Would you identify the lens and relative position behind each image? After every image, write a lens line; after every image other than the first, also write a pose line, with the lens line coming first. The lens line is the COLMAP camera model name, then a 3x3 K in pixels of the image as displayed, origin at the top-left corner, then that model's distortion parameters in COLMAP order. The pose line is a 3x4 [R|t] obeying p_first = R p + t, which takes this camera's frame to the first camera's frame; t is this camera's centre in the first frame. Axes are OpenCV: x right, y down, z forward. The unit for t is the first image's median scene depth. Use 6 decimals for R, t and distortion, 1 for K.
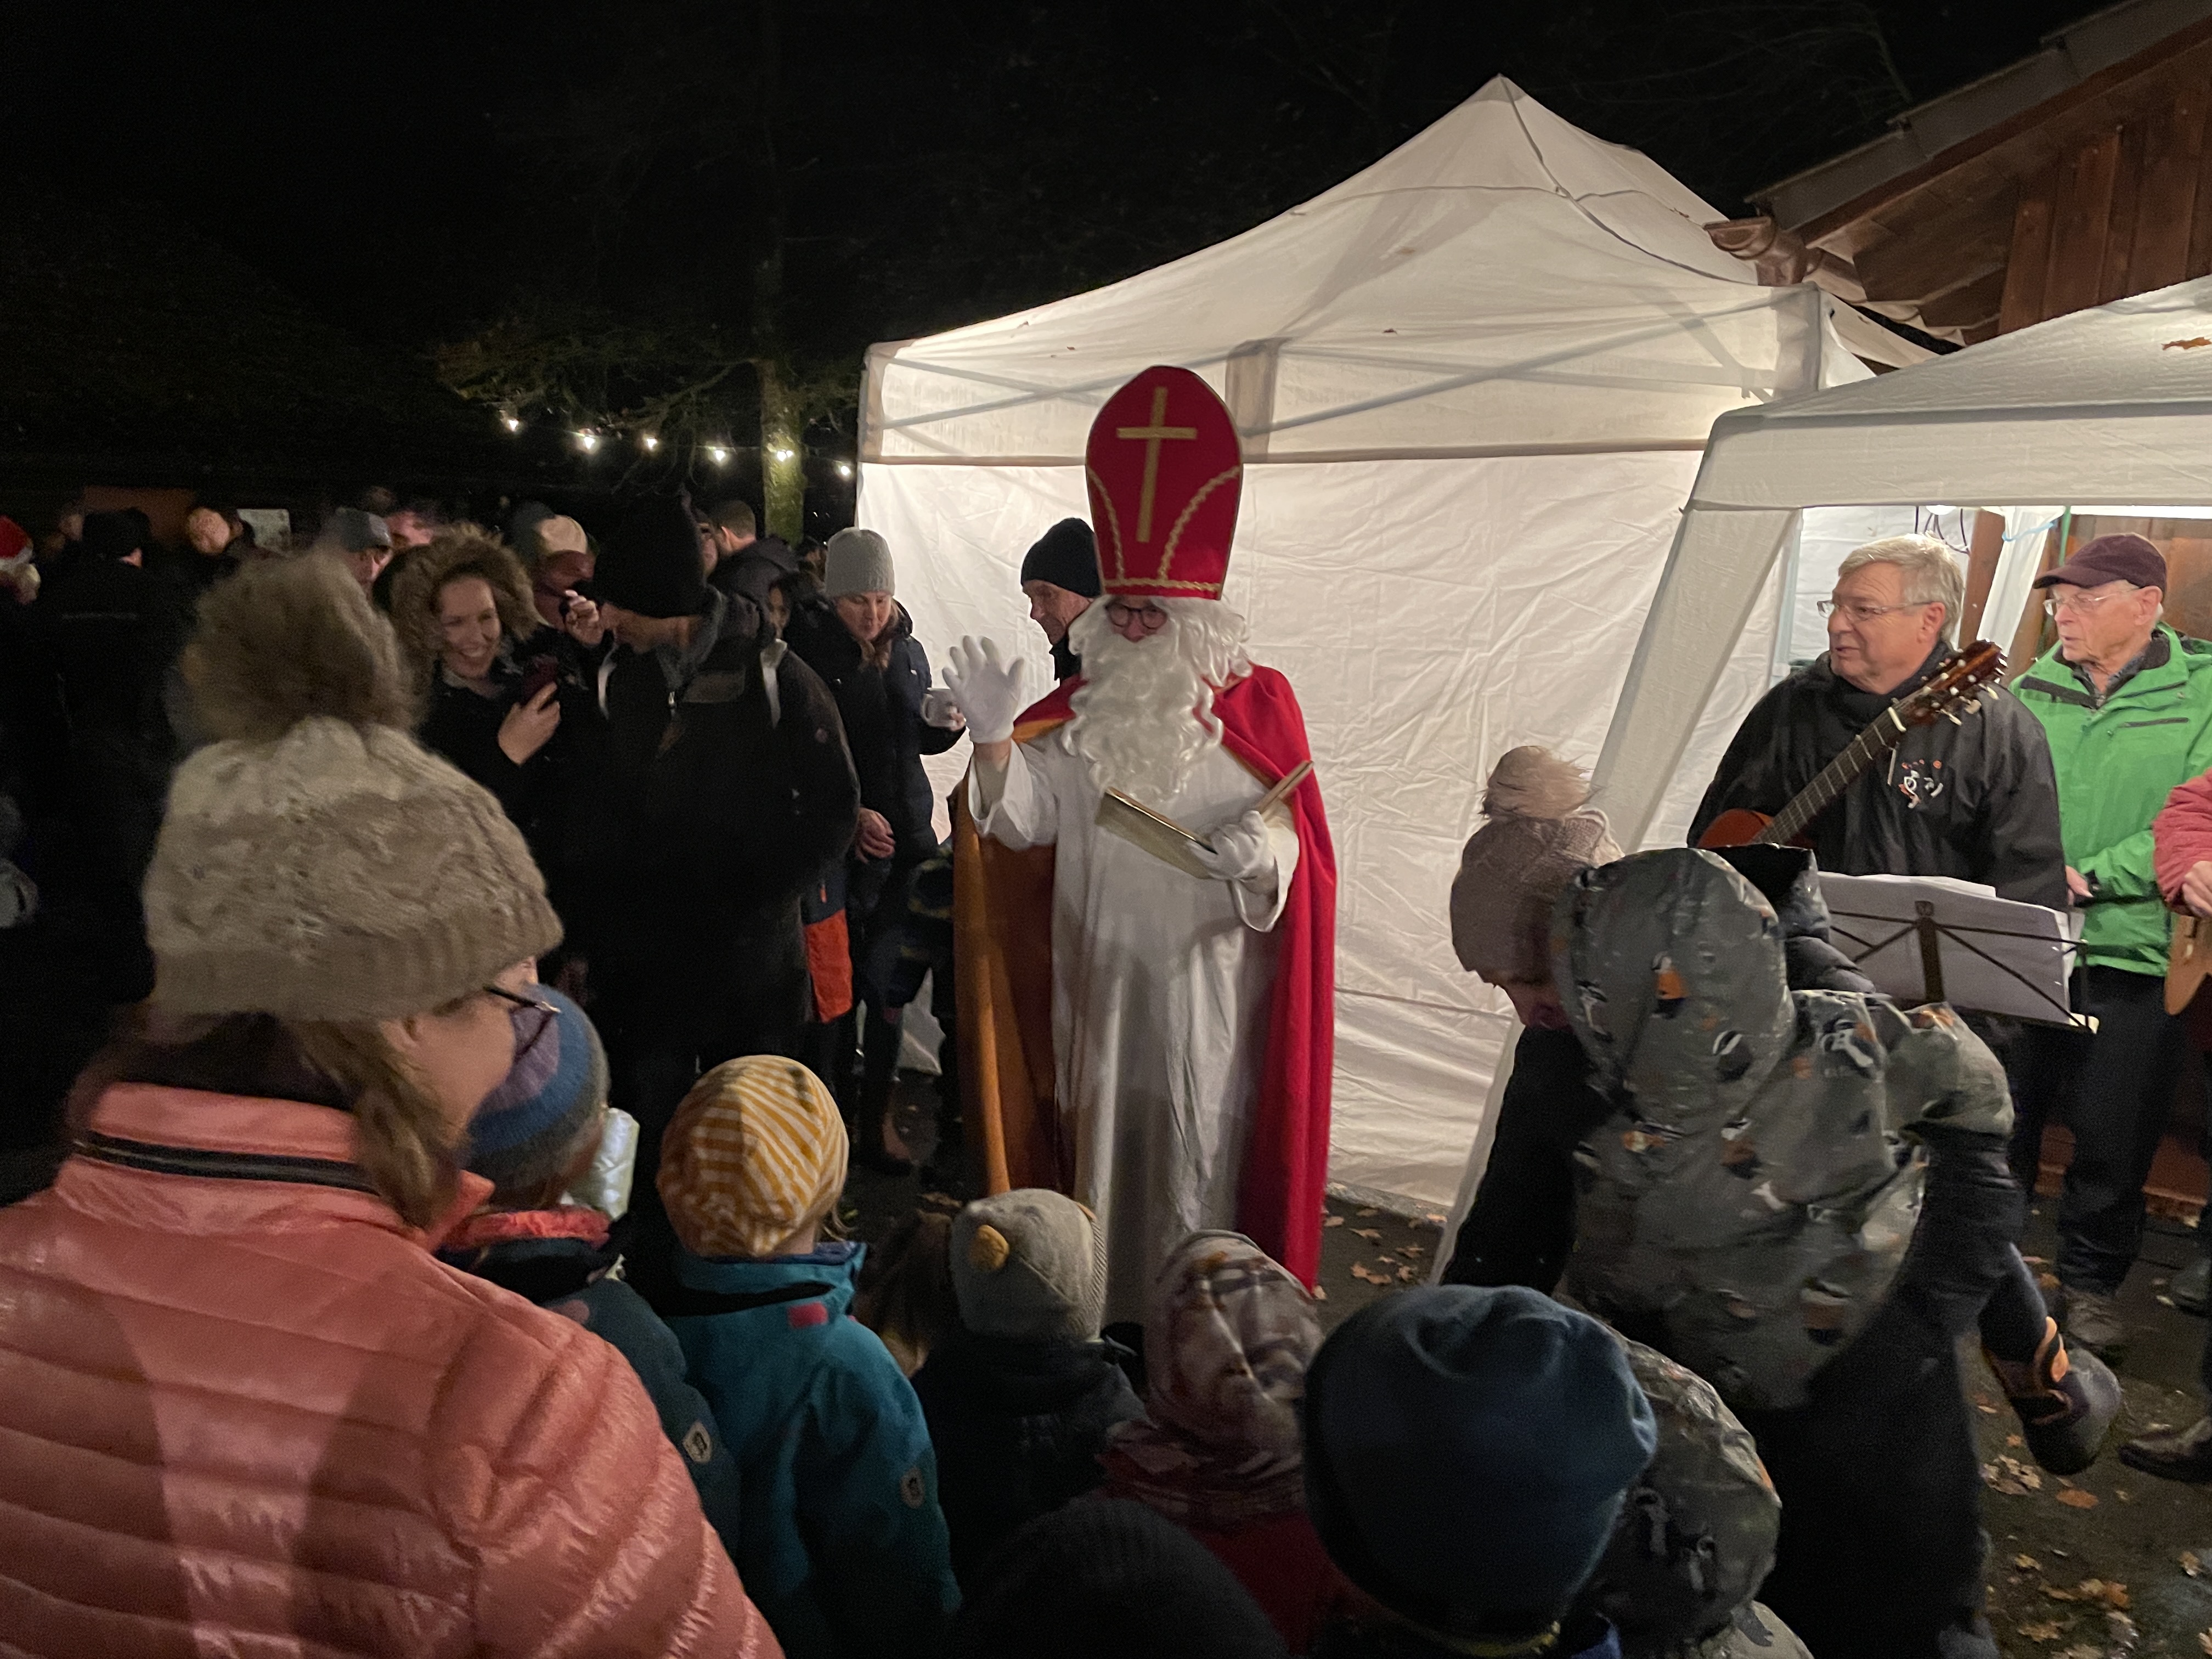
lens RADIAL K [[1639.8, 0, 1115.2], [0, 1639.8, 834.6], [0, 0, 1]] dist [0.073771, -0.089686]
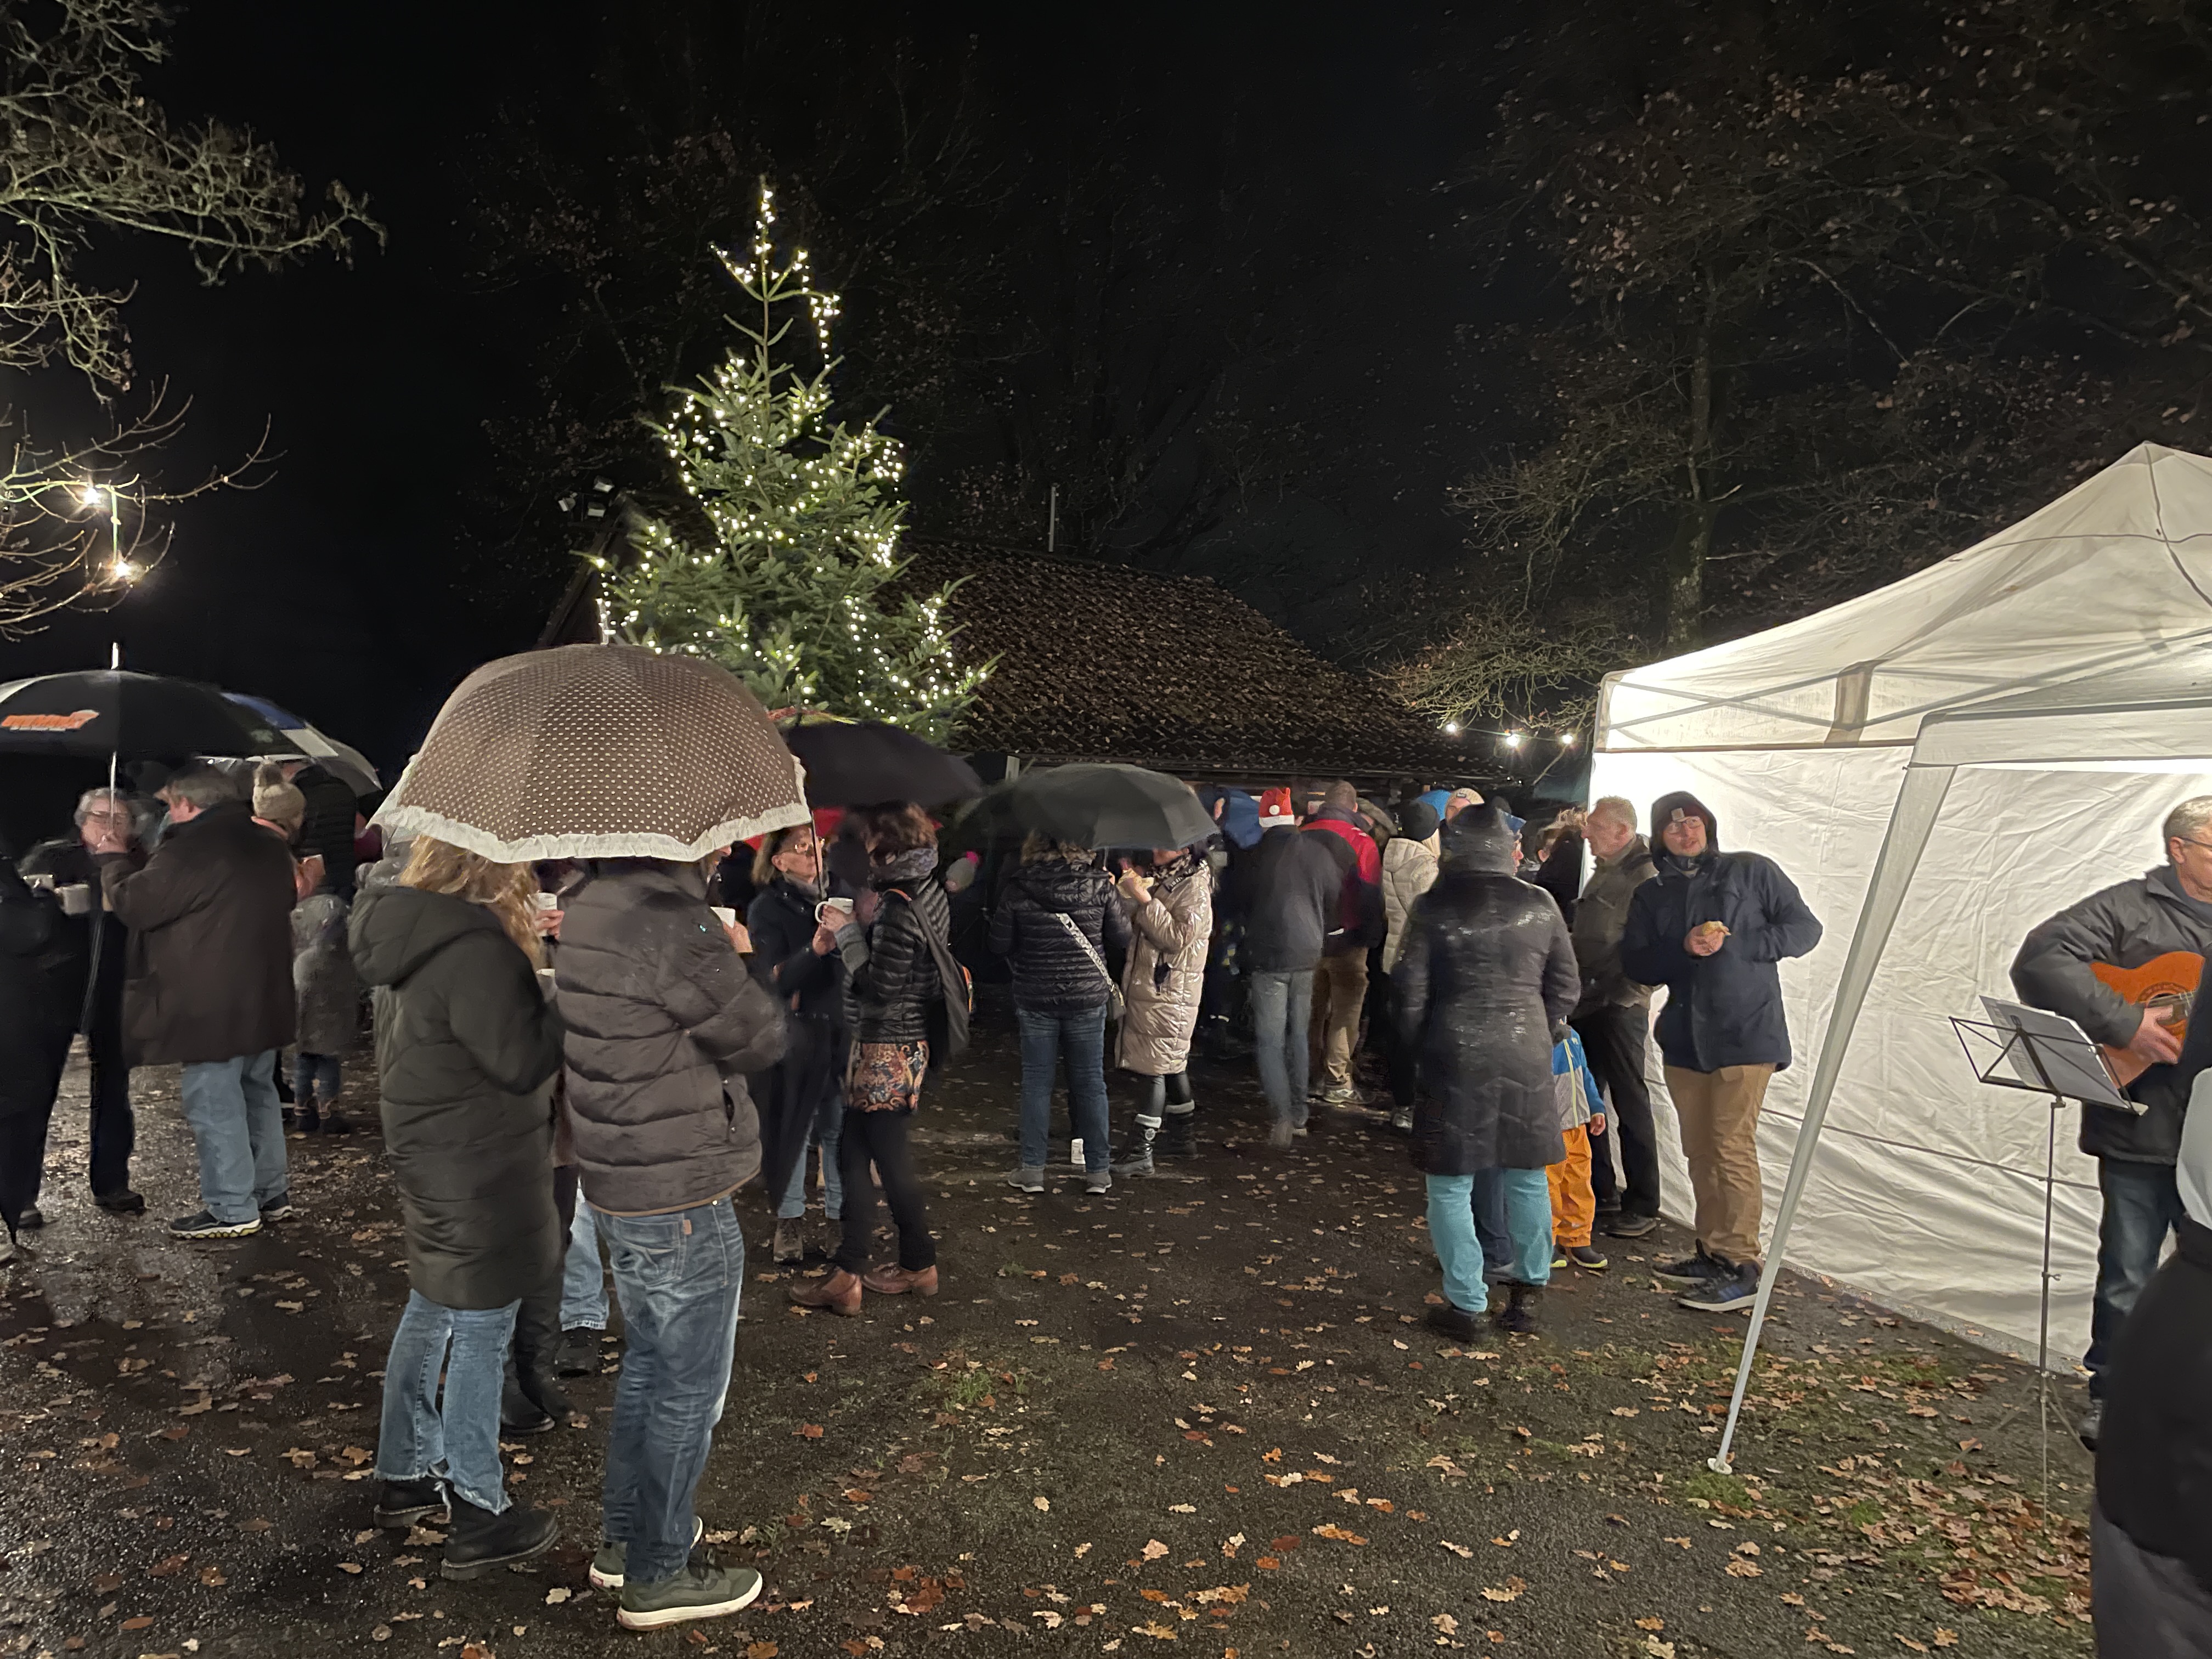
lens RADIAL K [[1639.8, 0, 1111.0], [0, 1639.8, 839.1], [0, 0, 1]] dist [0.073771, -0.089686]
pose [[0.842466, 0.015057, -0.538539, 0.316842], [-0.106974, 0.984381, -0.139824, 0.109278], [0.528023, 0.175406, 0.830918, -0.467045]]
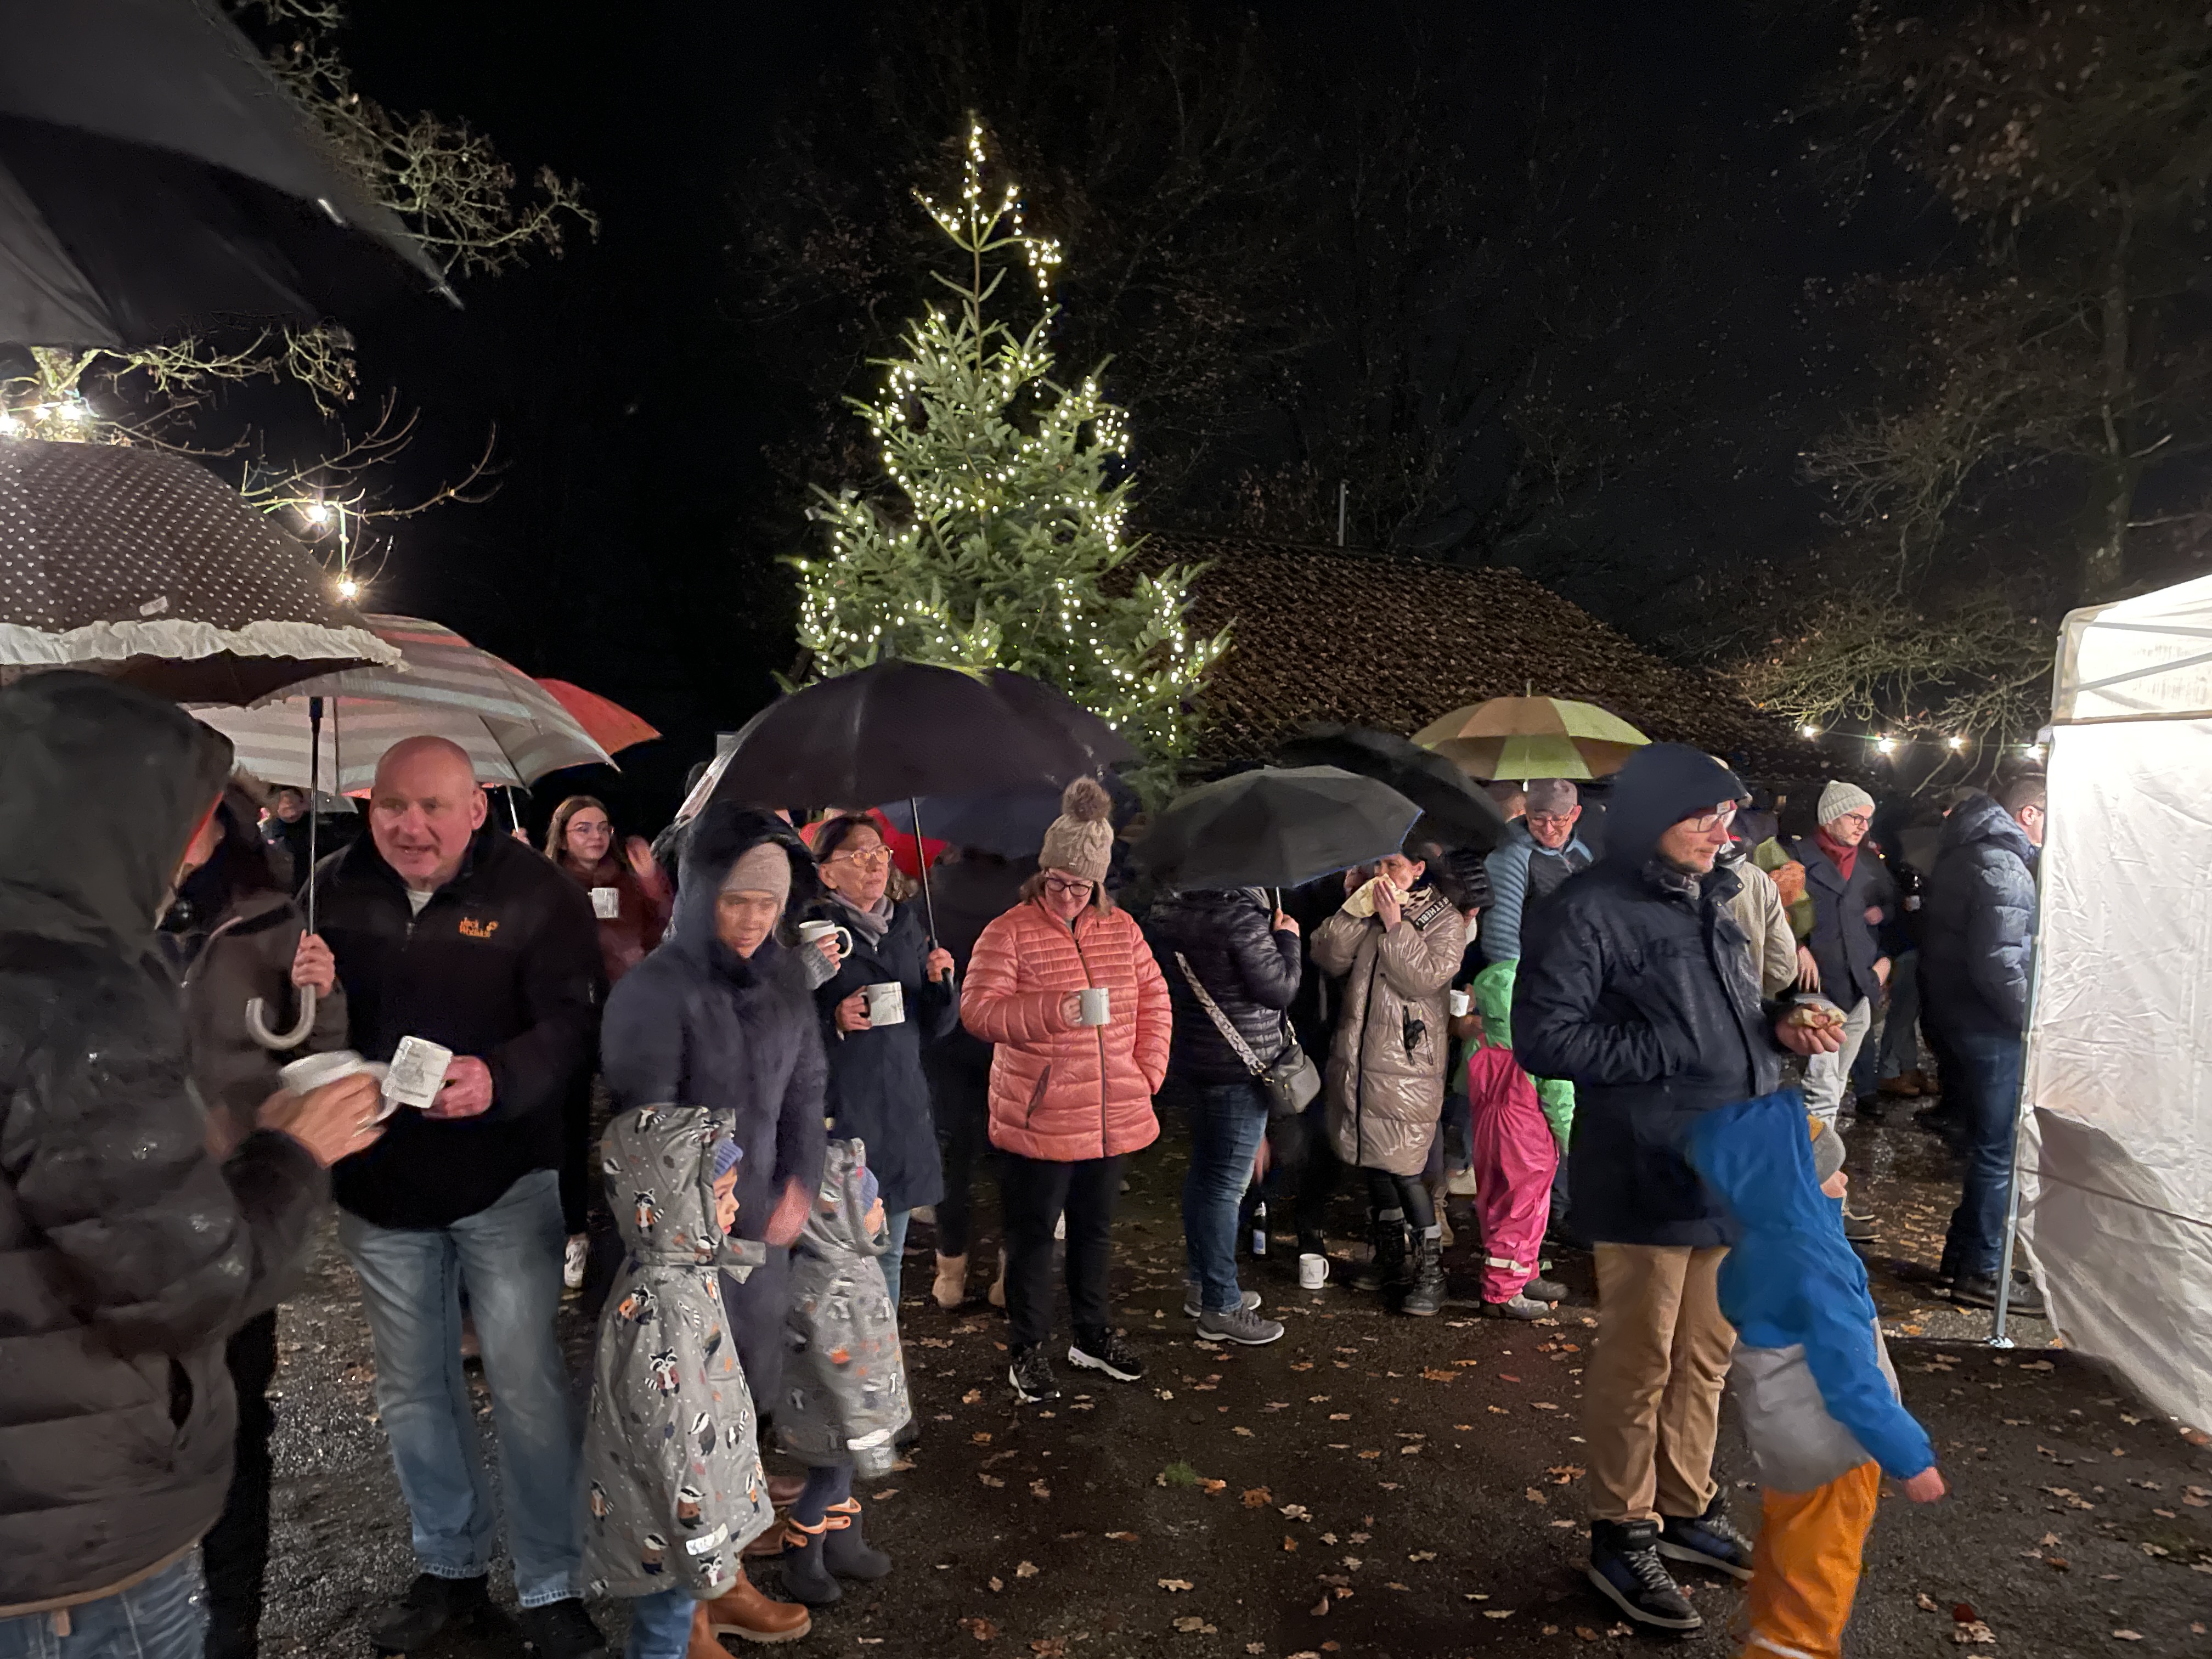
lens RADIAL K [[1639.8, 0, 1111.3], [0, 1639.8, 809.8], [0, 0, 1]] dist [0.073771, -0.089686]
pose [[0.724405, -0.012578, -0.689259, 0.145266], [-0.126767, 0.980353, -0.151120, 0.050110], [0.677619, 0.196848, 0.708579, -0.075865]]
